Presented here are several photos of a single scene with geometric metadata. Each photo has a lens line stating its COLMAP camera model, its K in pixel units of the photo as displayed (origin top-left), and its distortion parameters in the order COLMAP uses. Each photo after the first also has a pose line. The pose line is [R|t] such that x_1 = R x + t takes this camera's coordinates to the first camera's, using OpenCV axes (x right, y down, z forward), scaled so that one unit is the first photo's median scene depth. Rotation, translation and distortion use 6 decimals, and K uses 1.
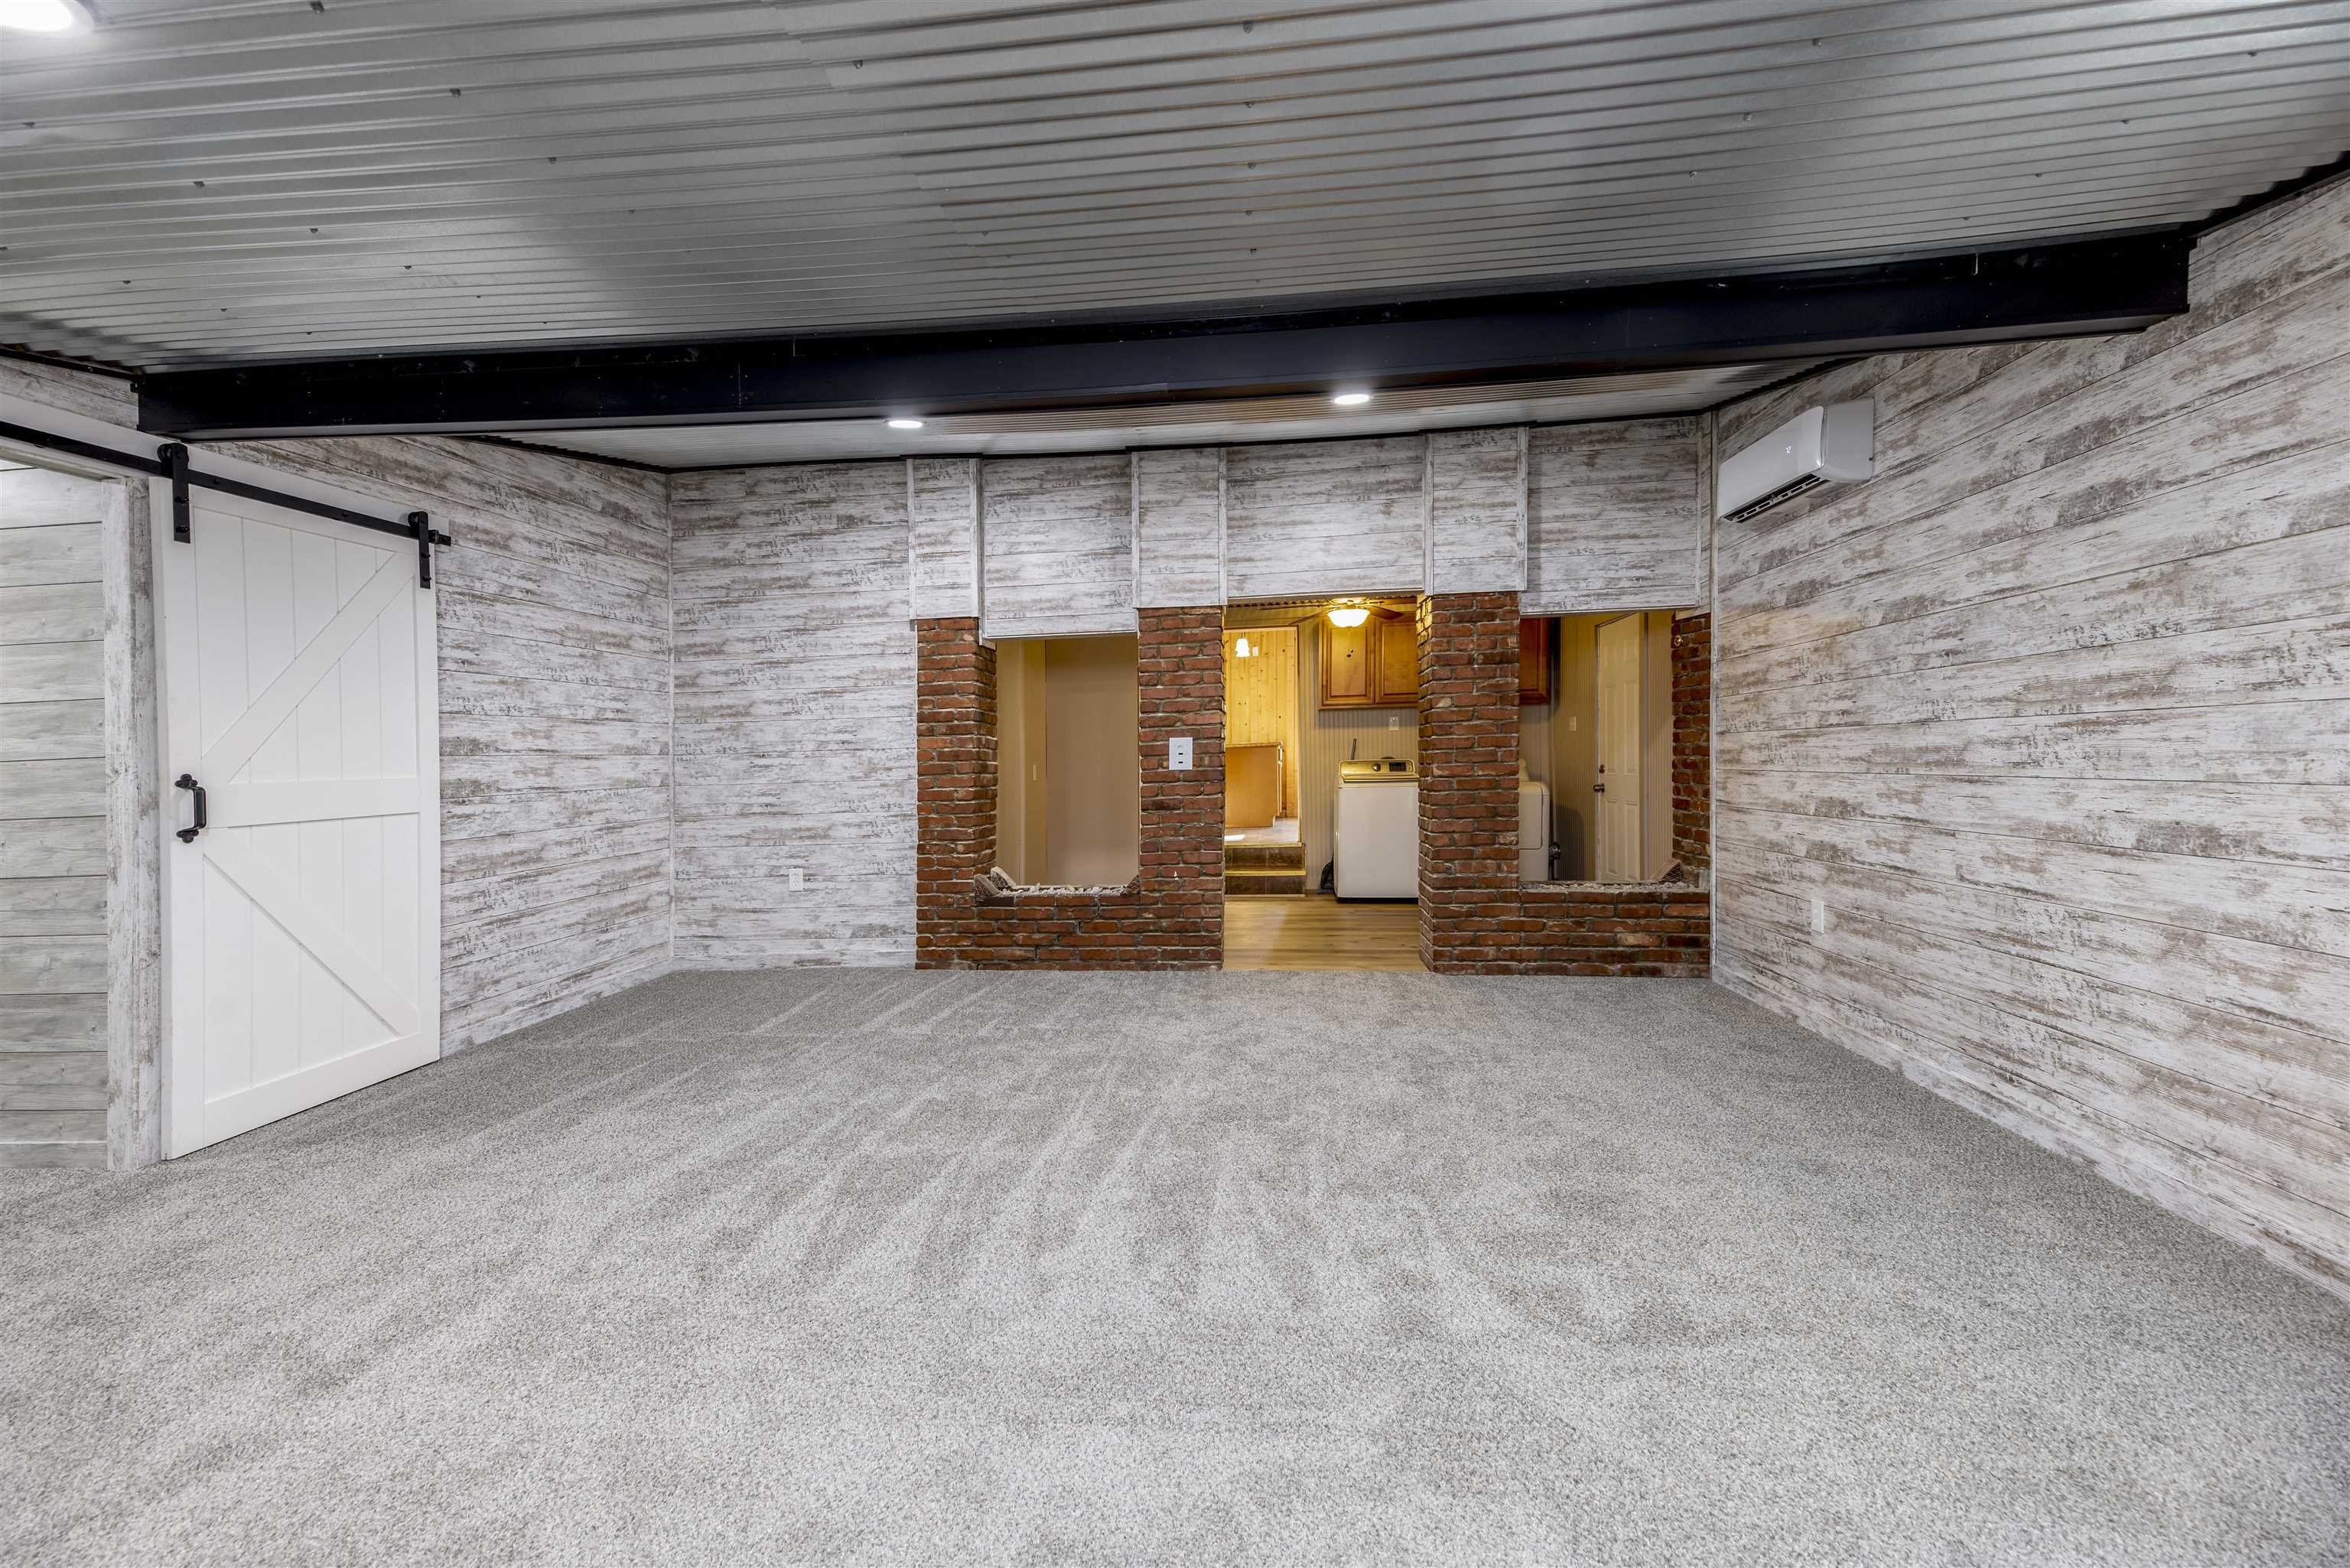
lens RADIAL K [[939.6, 0, 1193.6], [0, 939.6, 751.6], [0, 0, 1]] dist [0.034197, -0.004934]
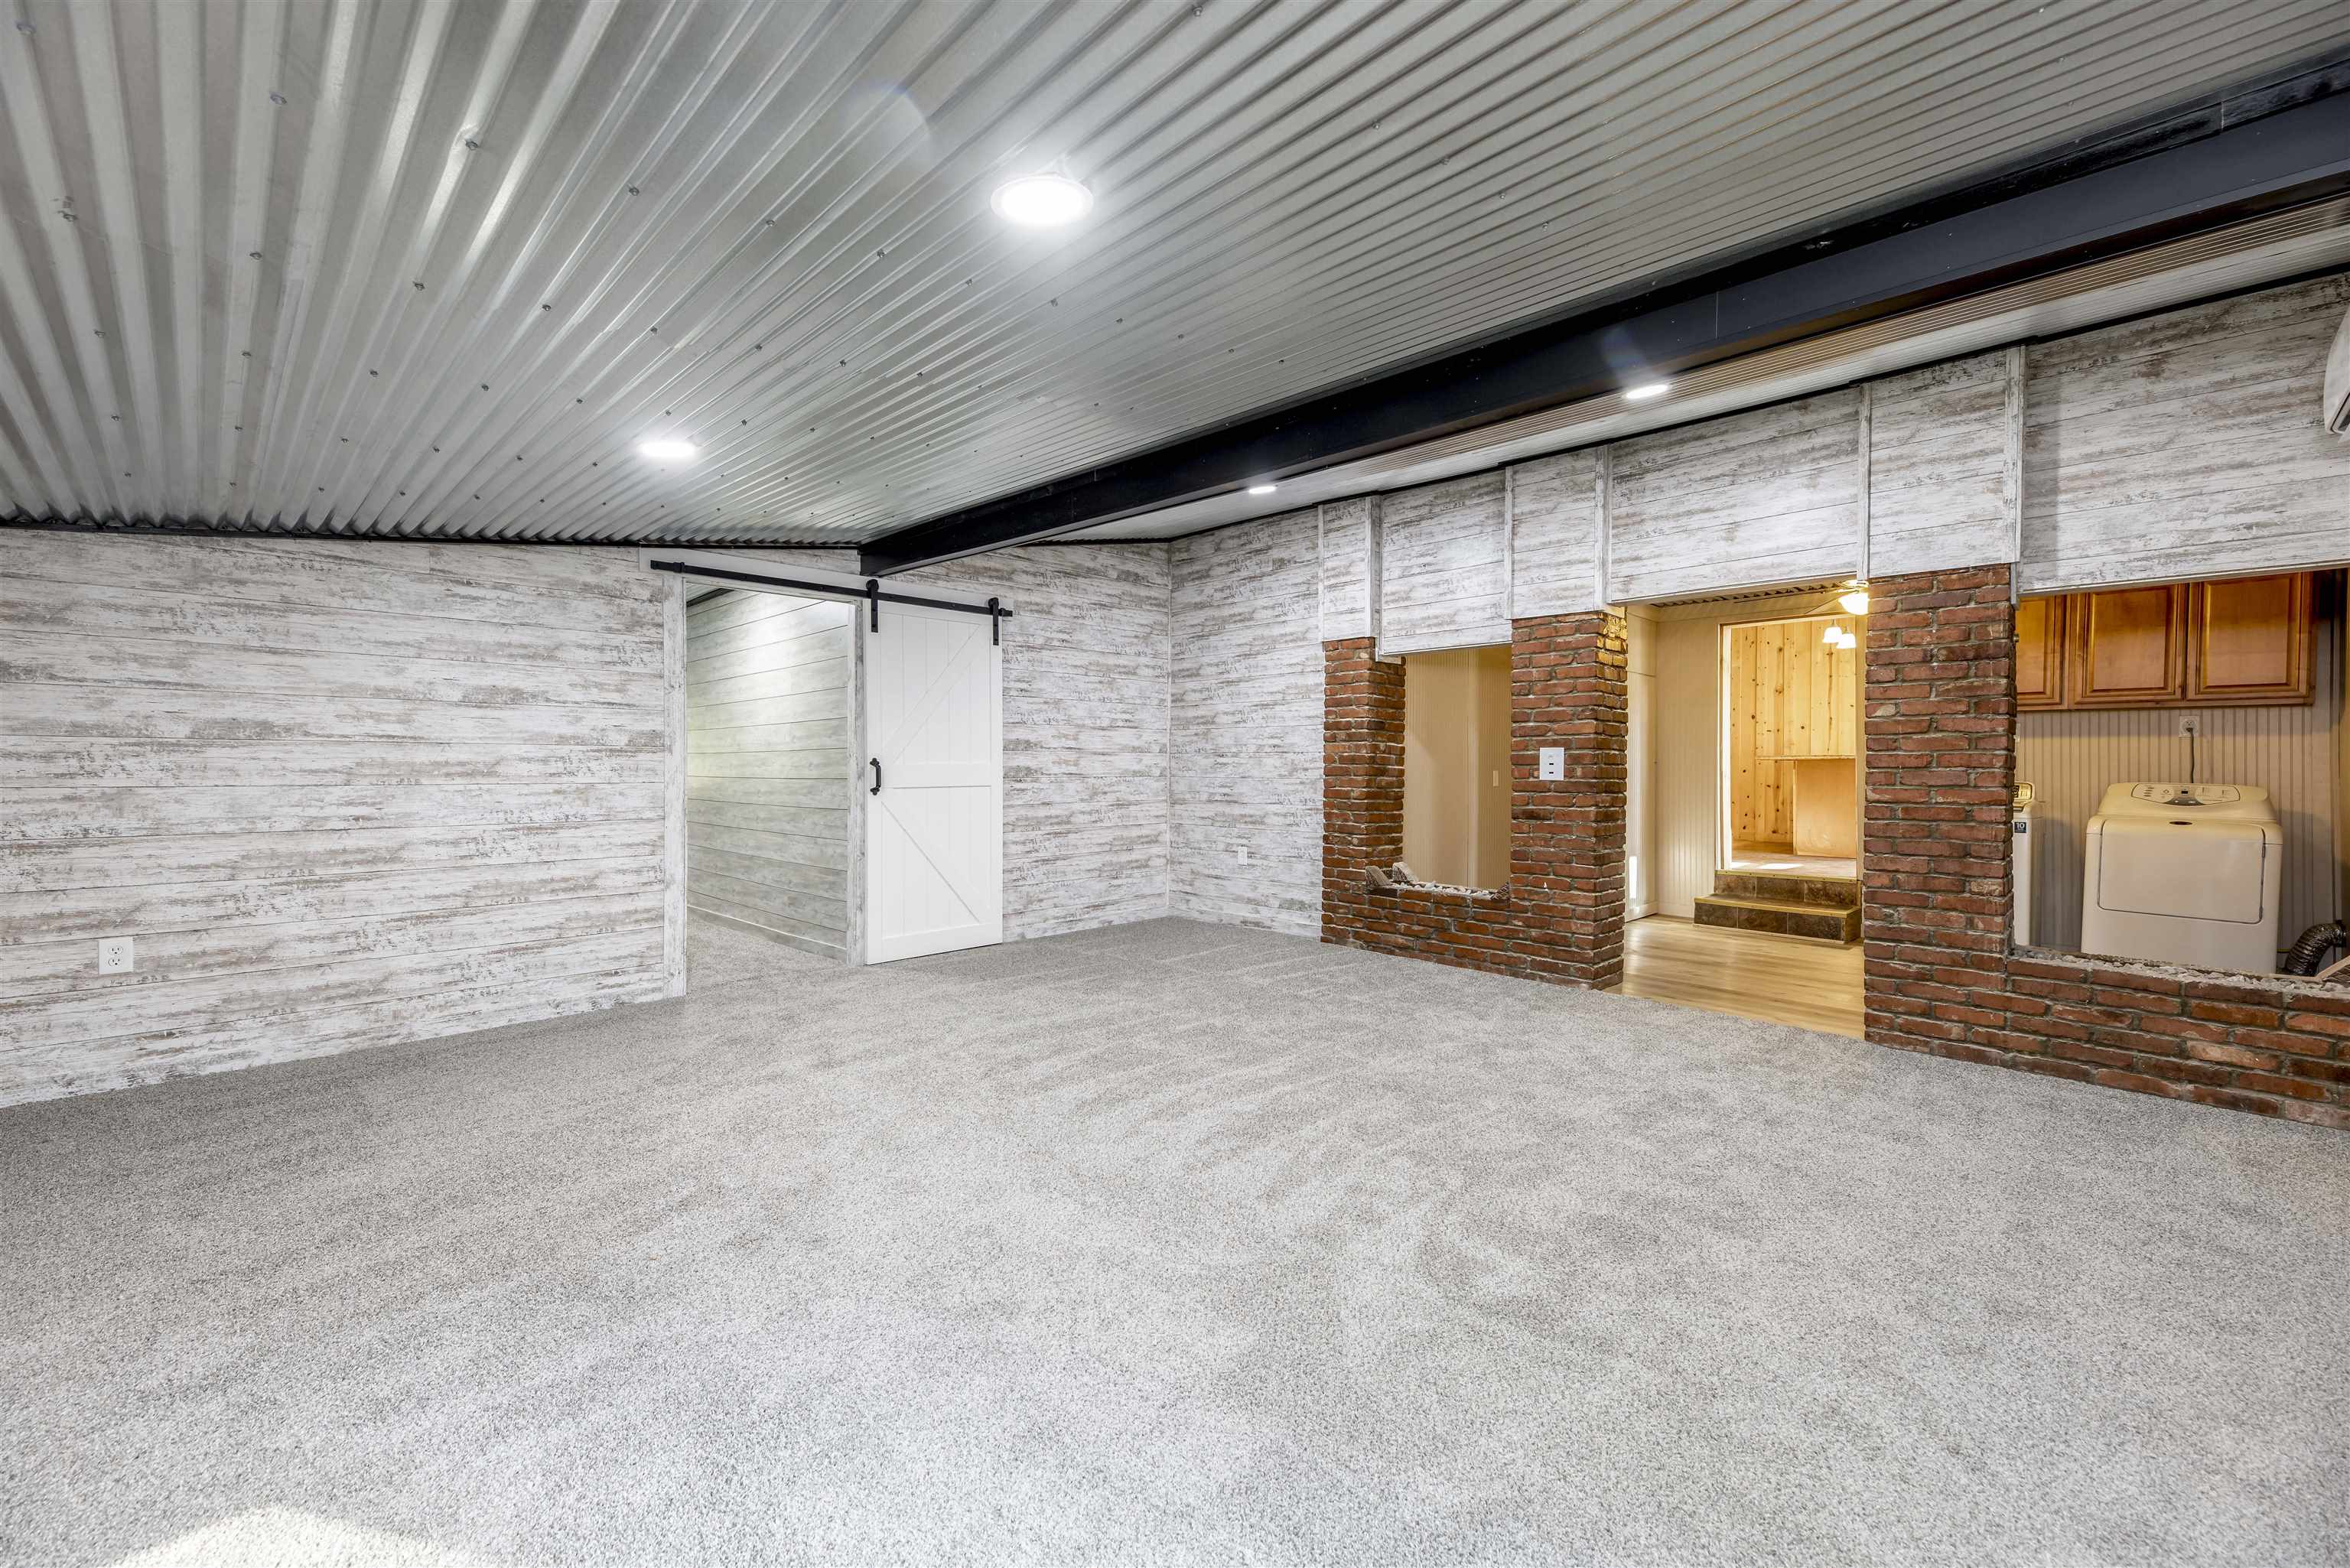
lens RADIAL K [[967.6, 0, 1199.9], [0, 967.6, 761.8], [0, 0, 1]] dist [0.036333, -0.005862]
pose [[0.779844, 0.028468, -0.625326, 0.512173], [-0.022906, 0.999594, 0.016941, -0.013220], [0.625555, 0.001112, 0.780180, -0.045588]]
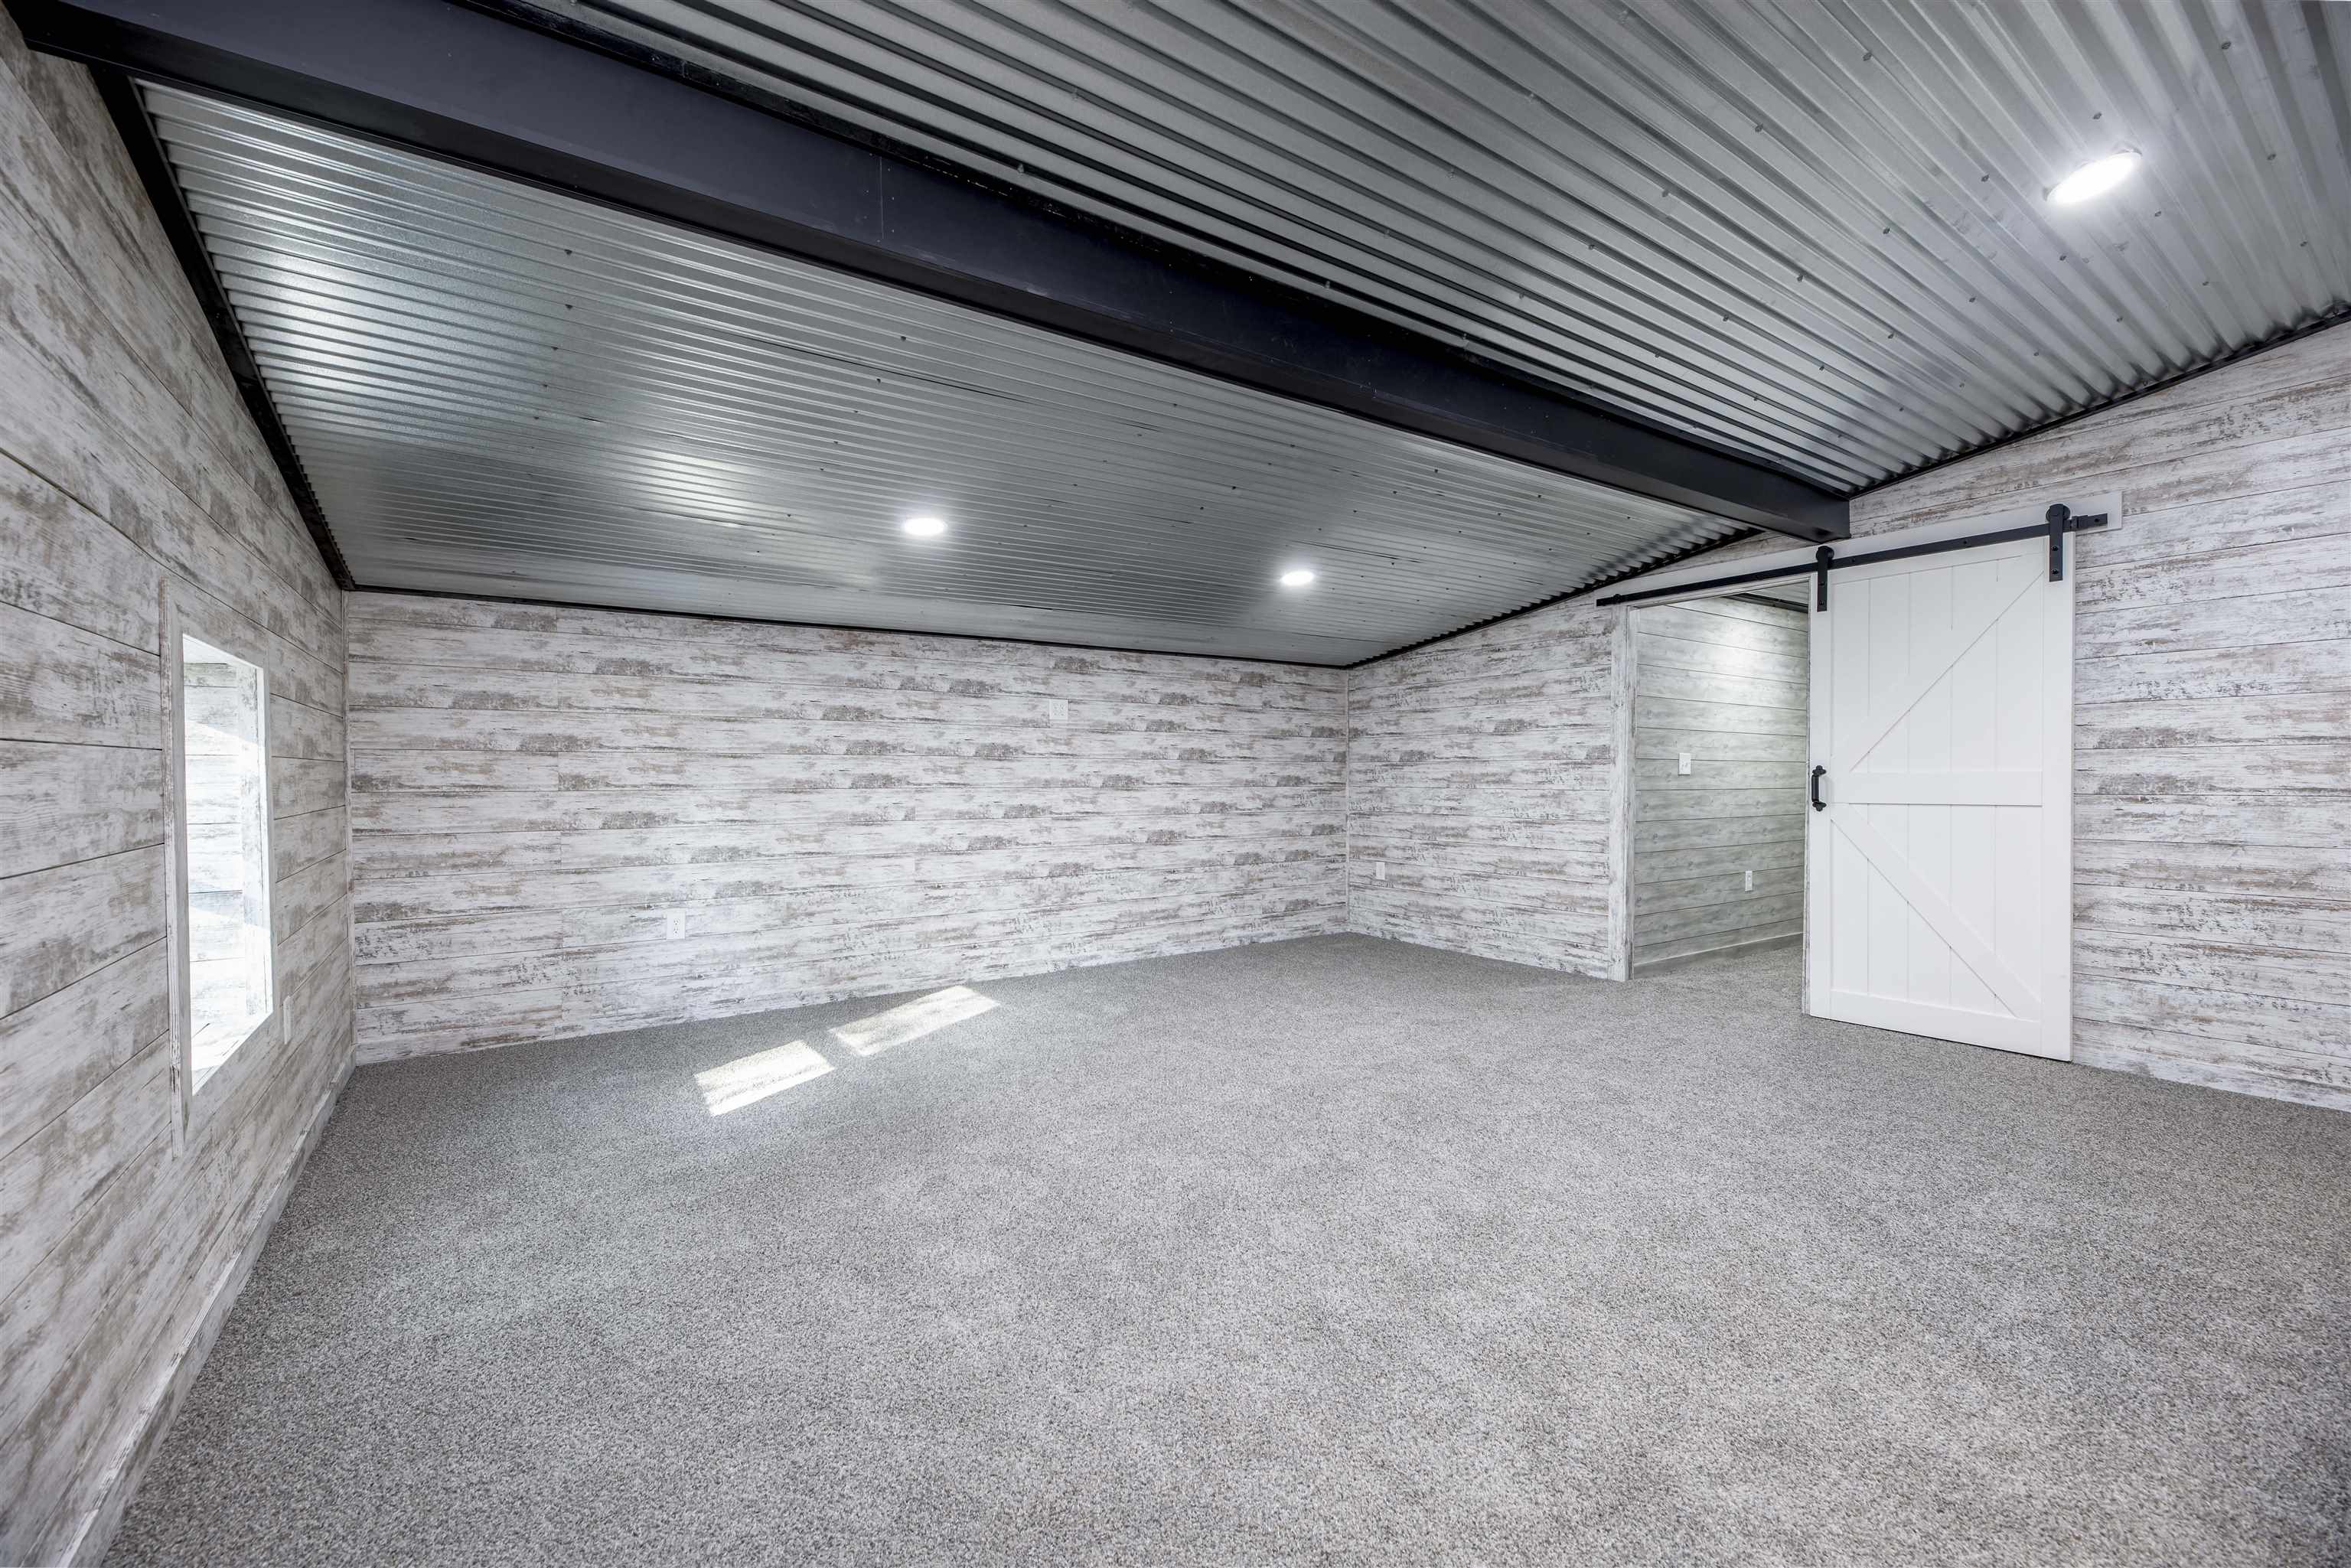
lens RADIAL K [[968.0, 0, 1176.6], [0, 968.0, 771.4], [0, 0, 1]] dist [0.036333, -0.005862]
pose [[-0.764464, 0.028545, -0.644034, 0.606376], [0.027255, 0.999557, 0.011952, -0.011706], [0.644090, -0.008416, -0.764903, 1.294847]]
